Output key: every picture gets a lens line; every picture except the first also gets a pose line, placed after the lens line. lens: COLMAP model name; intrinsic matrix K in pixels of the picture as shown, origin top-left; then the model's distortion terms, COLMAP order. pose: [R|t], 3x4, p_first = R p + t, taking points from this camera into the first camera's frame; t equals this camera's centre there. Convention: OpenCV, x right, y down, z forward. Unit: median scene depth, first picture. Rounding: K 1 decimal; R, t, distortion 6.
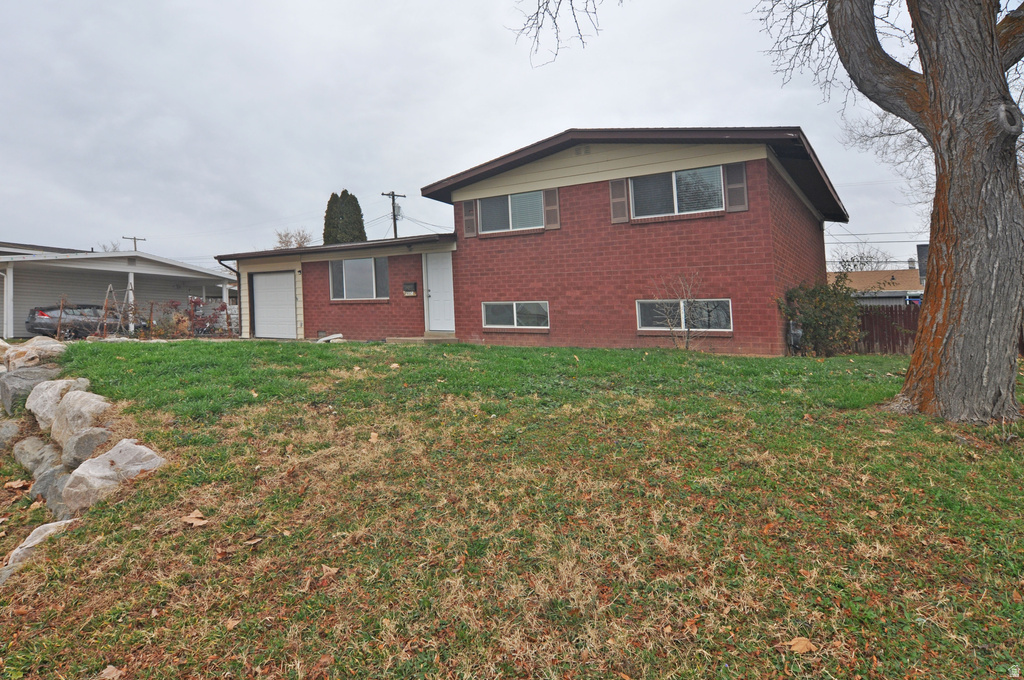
lens RADIAL K [[578.2, 0, 513.2], [0, 578.2, 303.6], [0, 0, 1]] dist [-0.001446, -0.001310]
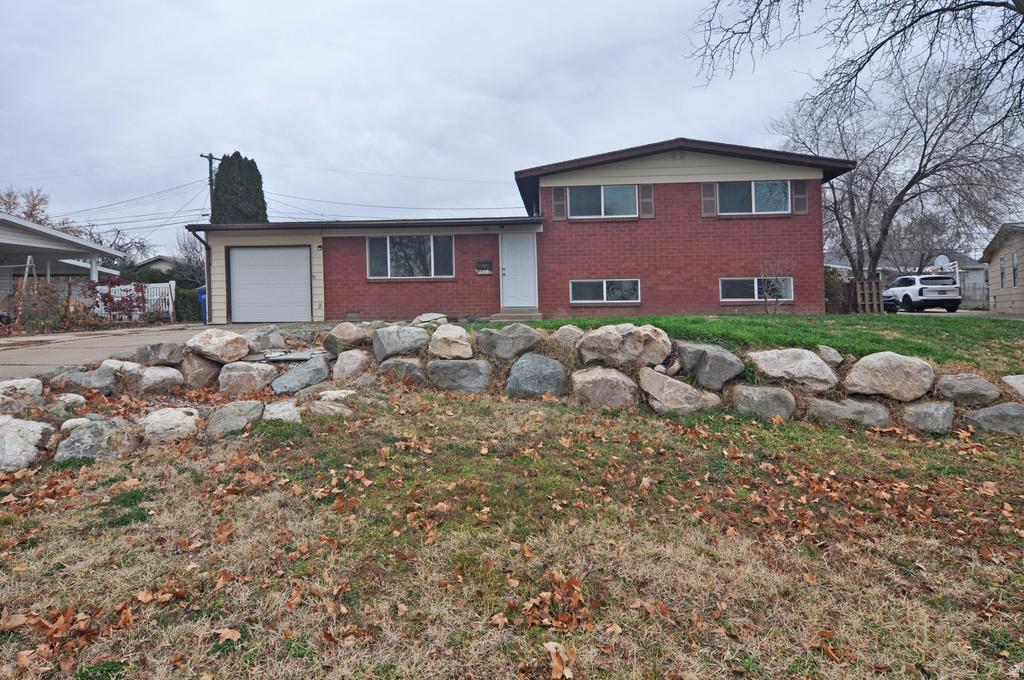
lens RADIAL K [[578.2, 0, 513.2], [0, 578.2, 303.6], [0, 0, 1]] dist [-0.001446, -0.001310]
pose [[0.875502, -0.020070, 0.482798, -0.717203], [0.004191, 0.999415, 0.033947, 0.004783], [-0.483196, -0.027698, 0.875074, 0.081534]]
